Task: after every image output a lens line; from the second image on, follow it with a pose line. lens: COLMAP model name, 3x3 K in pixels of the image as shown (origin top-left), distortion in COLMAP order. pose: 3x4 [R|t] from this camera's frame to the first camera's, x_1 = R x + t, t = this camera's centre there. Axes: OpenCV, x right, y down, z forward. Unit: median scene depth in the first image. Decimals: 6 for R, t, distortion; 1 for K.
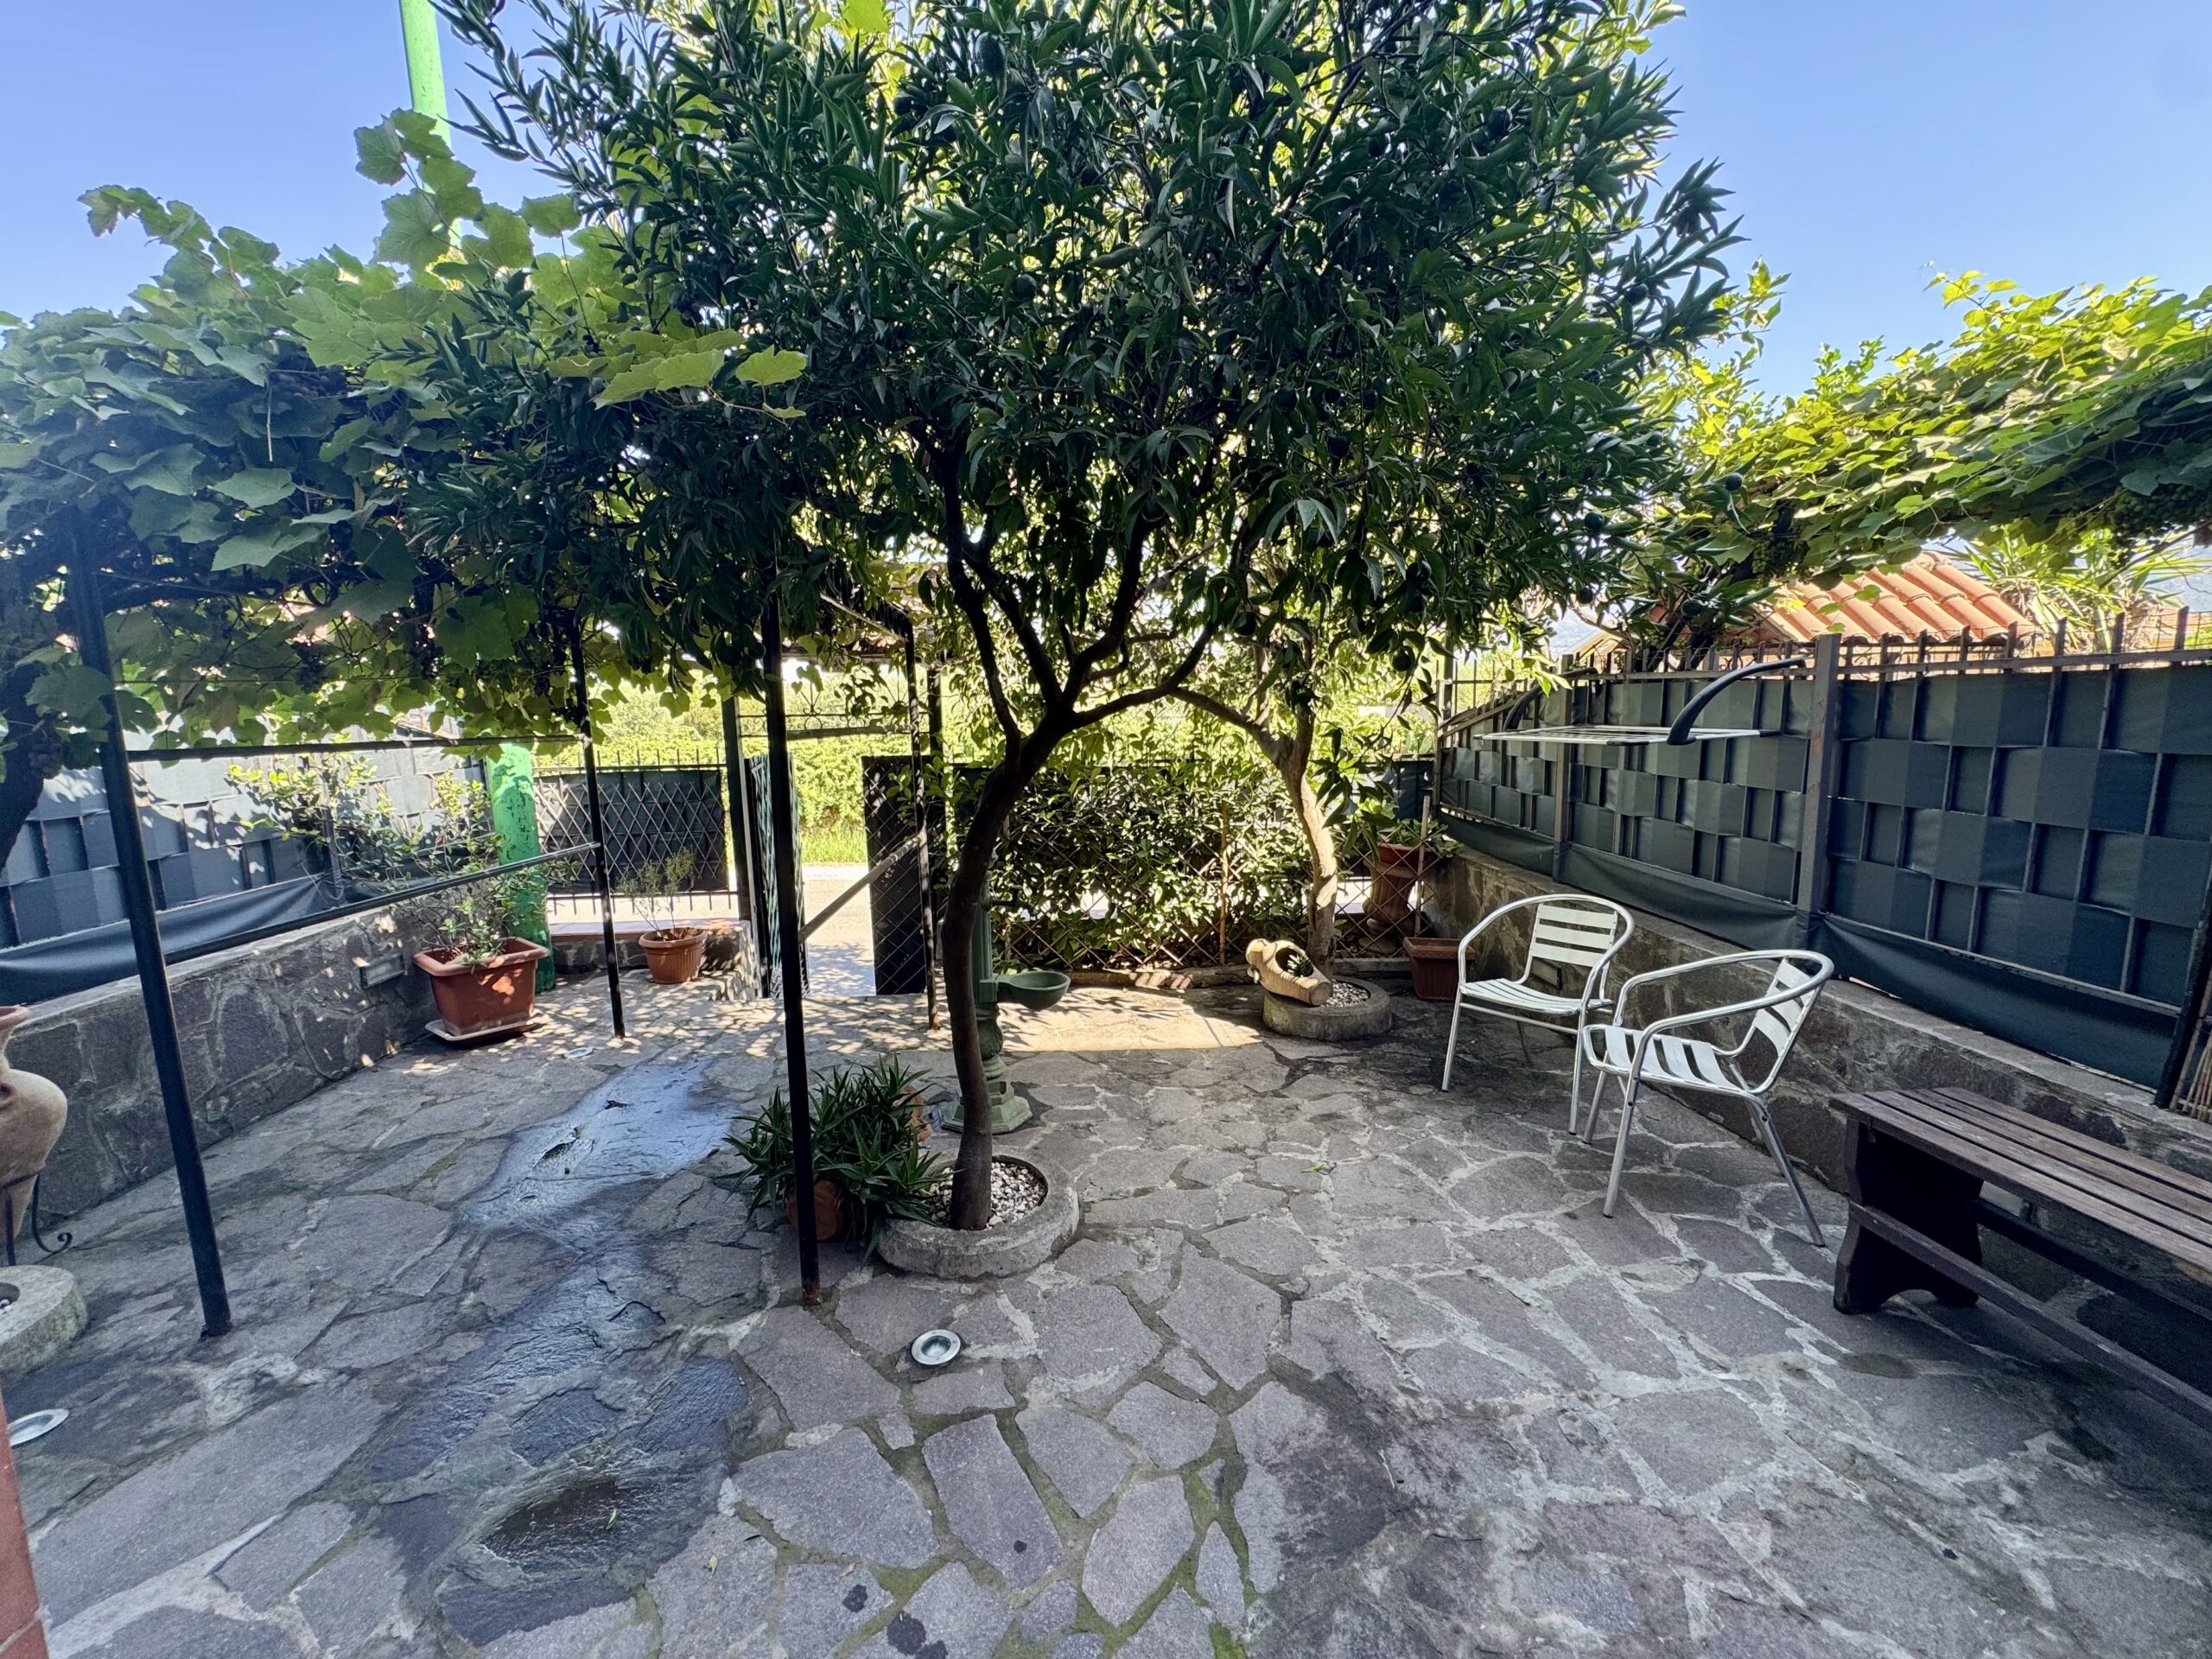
lens RADIAL K [[881.4, 0, 1105.5], [0, 881.4, 829.1], [0, 0, 1]] dist [-0.002675, 0.000623]
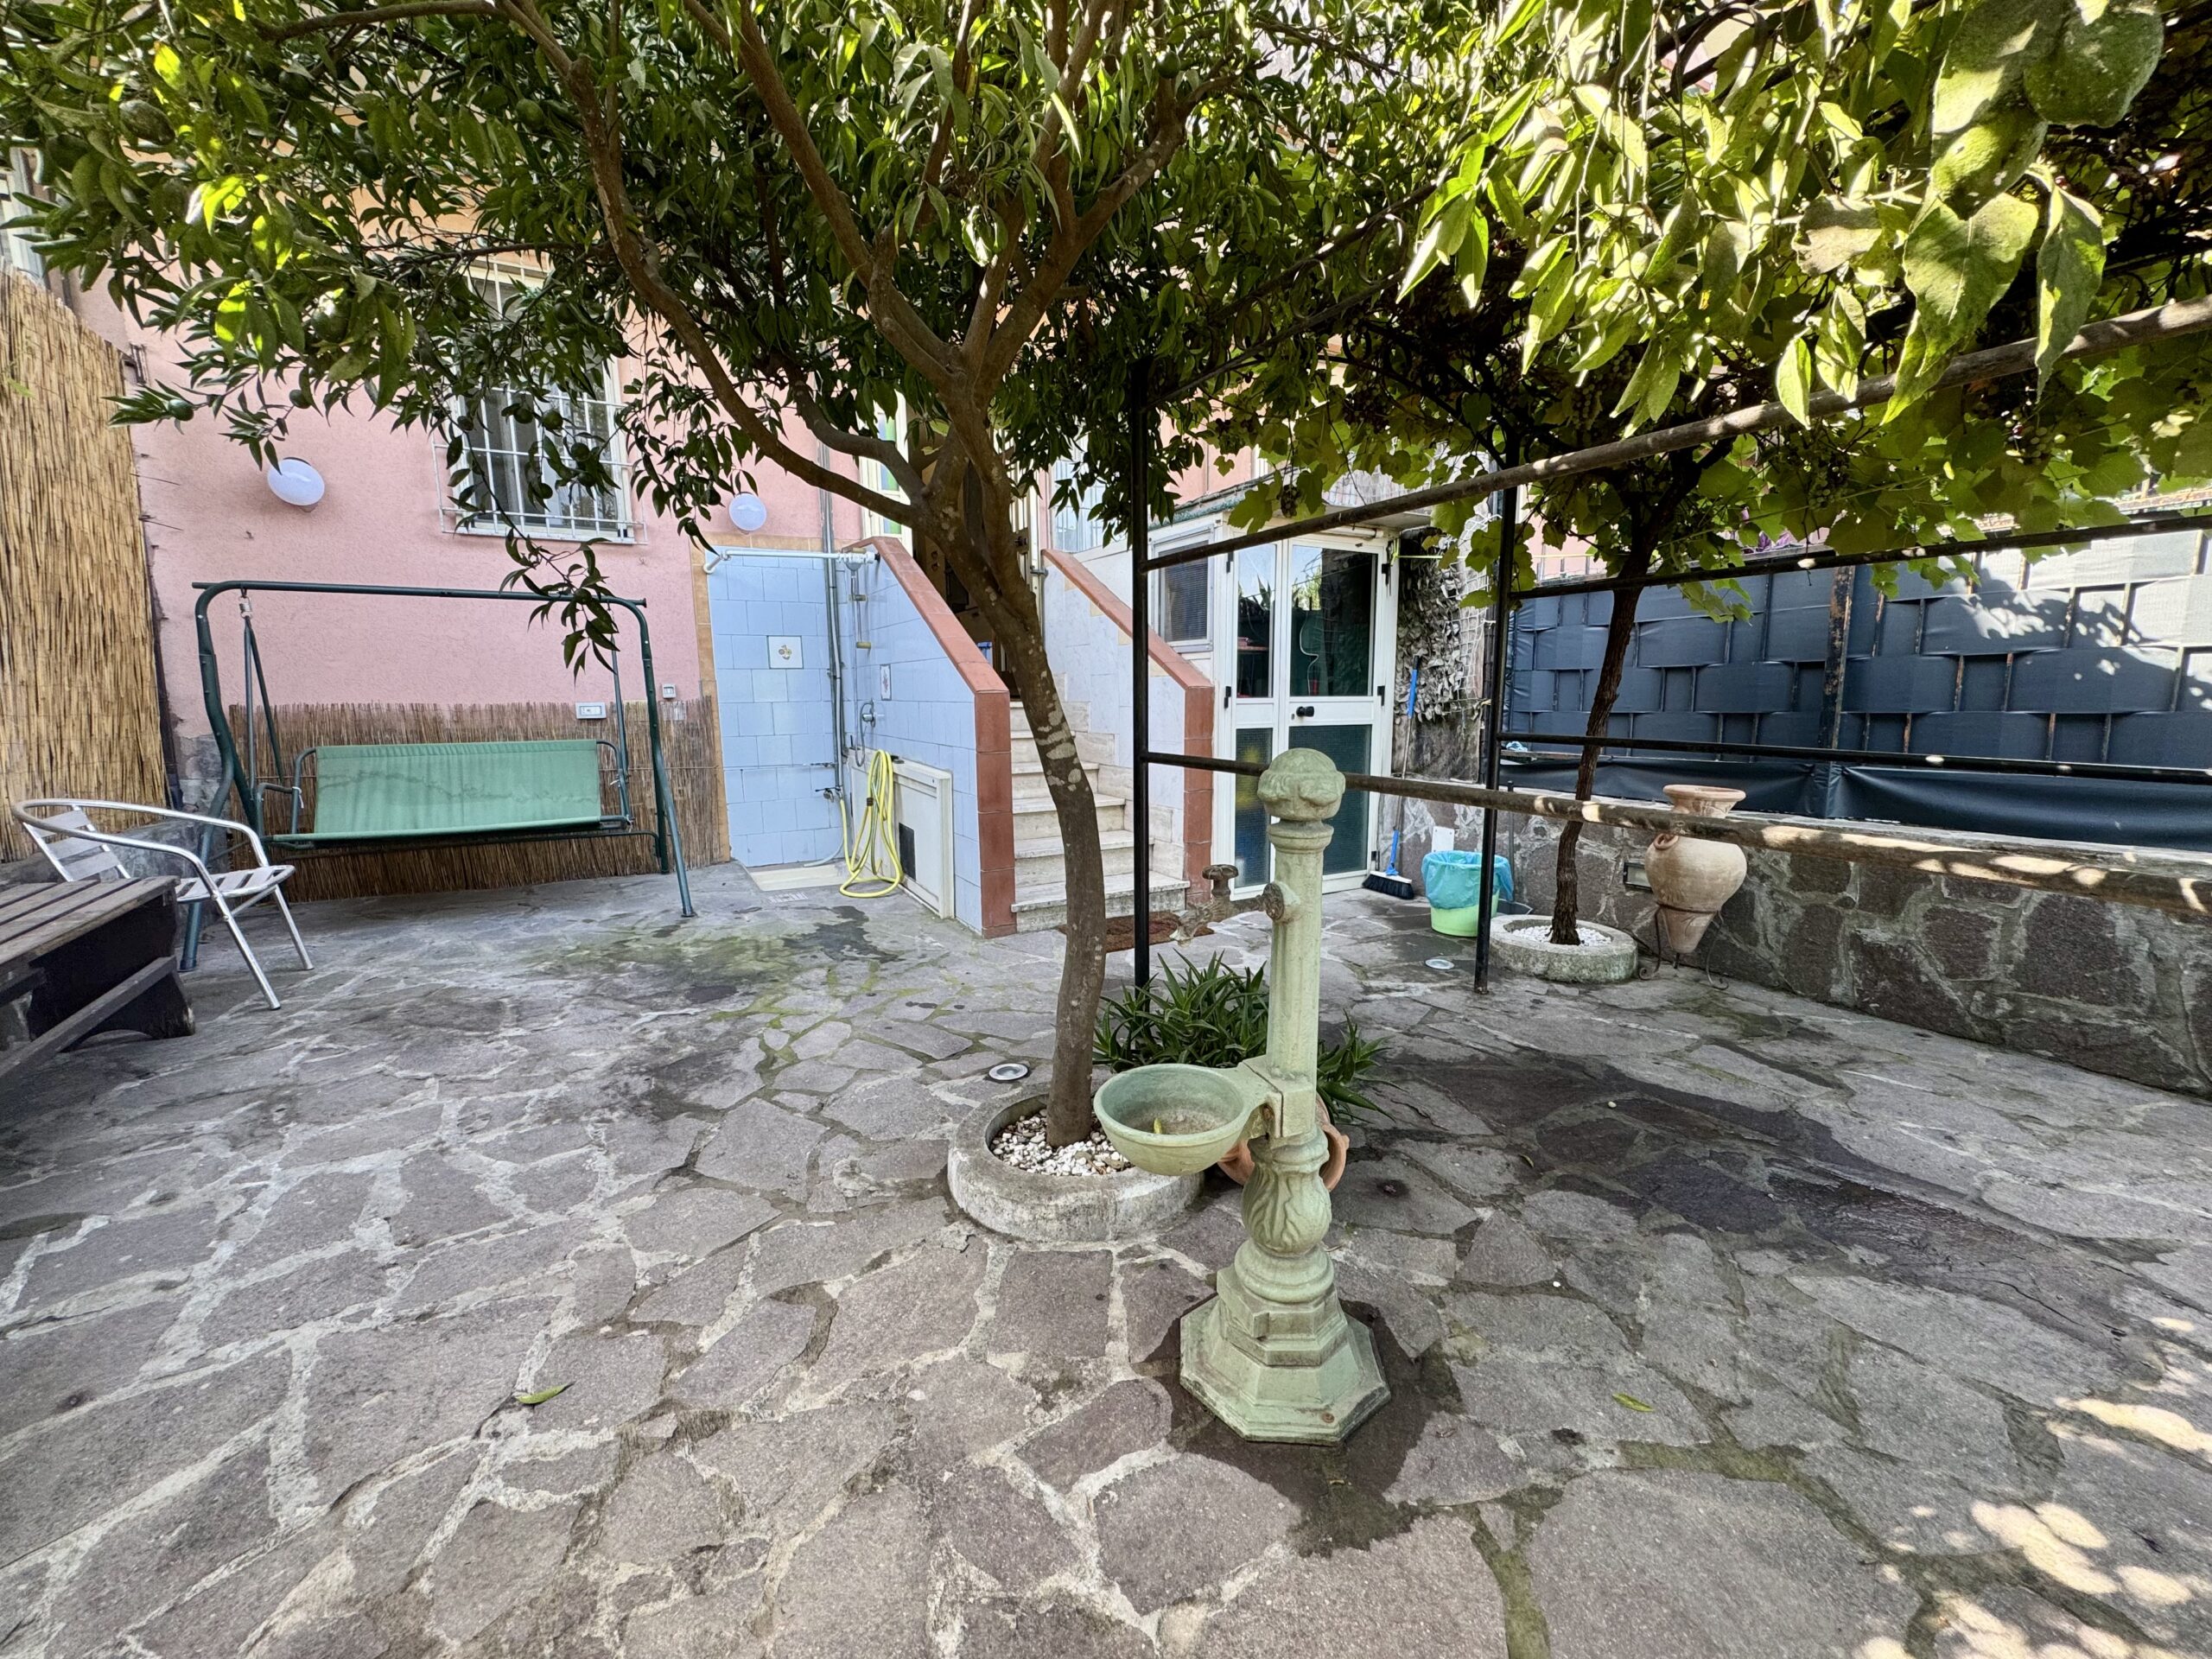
lens RADIAL K [[881.4, 0, 1105.5], [0, 881.4, 829.1], [0, 0, 1]] dist [-0.002675, 0.000623]
pose [[-0.903982, 0.093045, -0.417324, 0.096013], [-0.030326, 0.959624, 0.279645, -0.053753], [0.426494, 0.265450, -0.864661, 1.130879]]
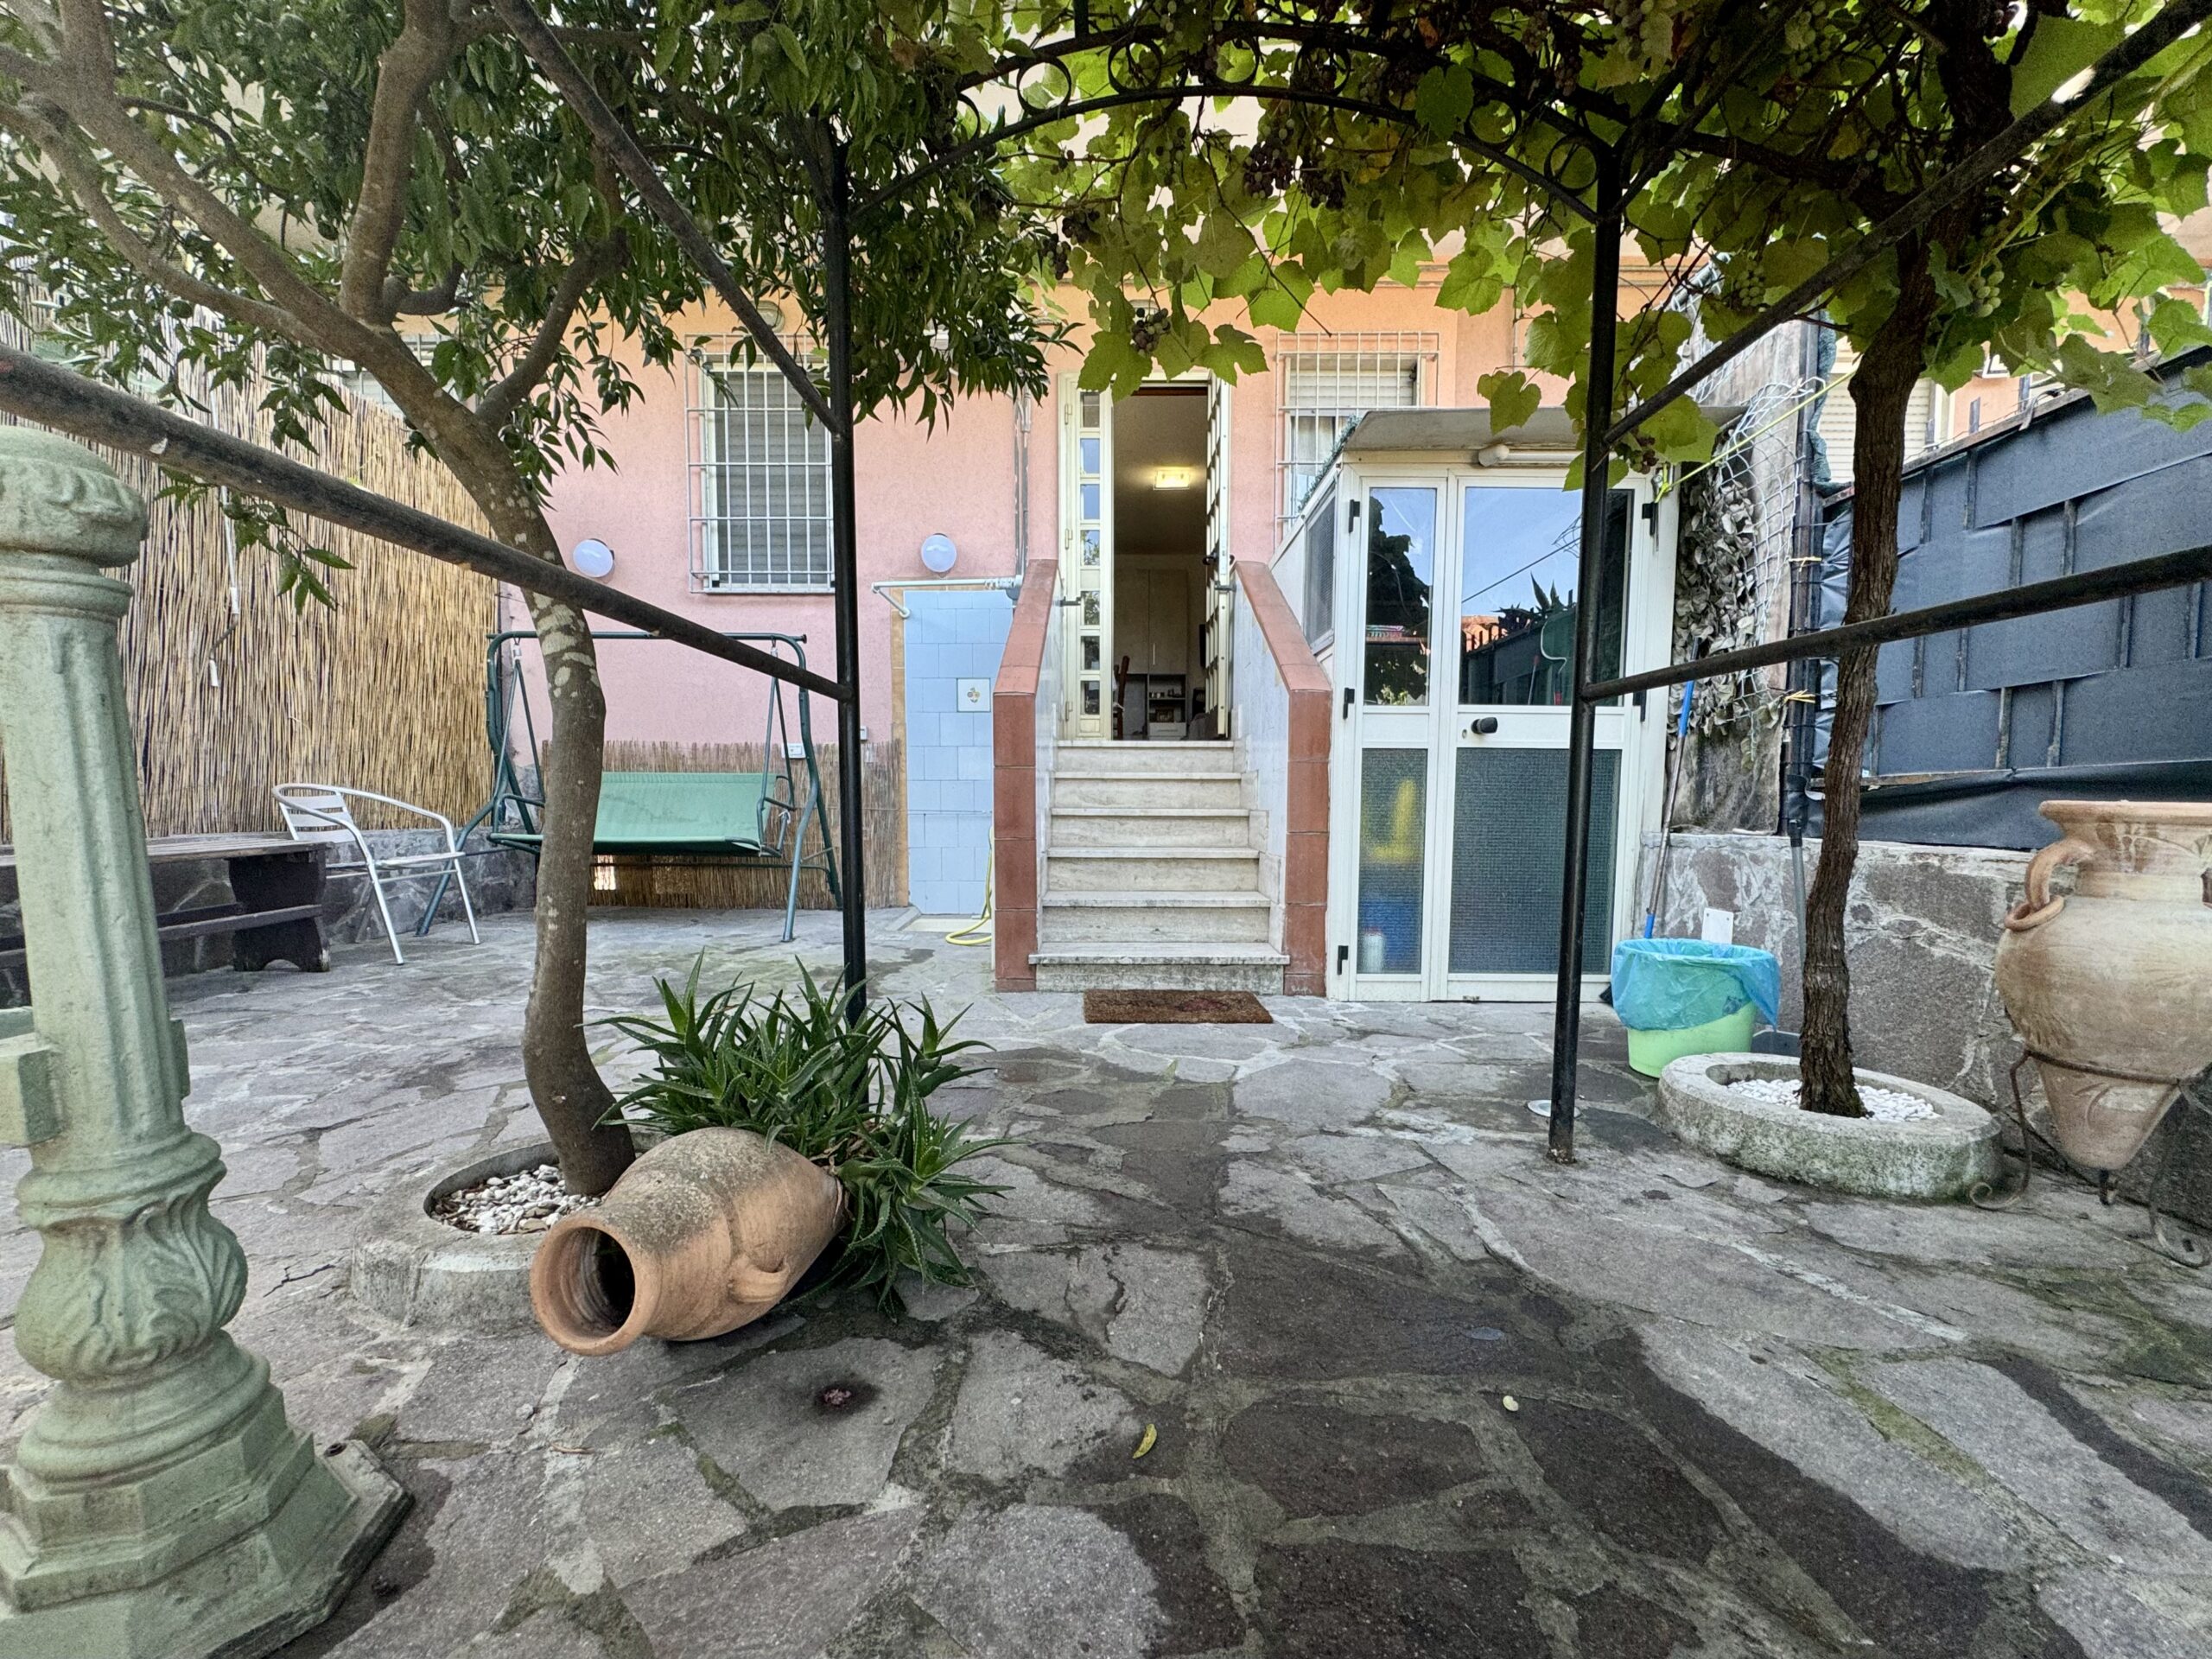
lens RADIAL K [[921.3, 0, 1105.4], [0, 921.3, 881.1], [0, 0, 1]] dist [-0.004811, 0.000066]
pose [[-0.997693, 0.008904, 0.067302, -0.371254], [0.023214, 0.976347, 0.214960, 0.068896], [-0.063797, 0.216026, -0.974301, 1.054794]]
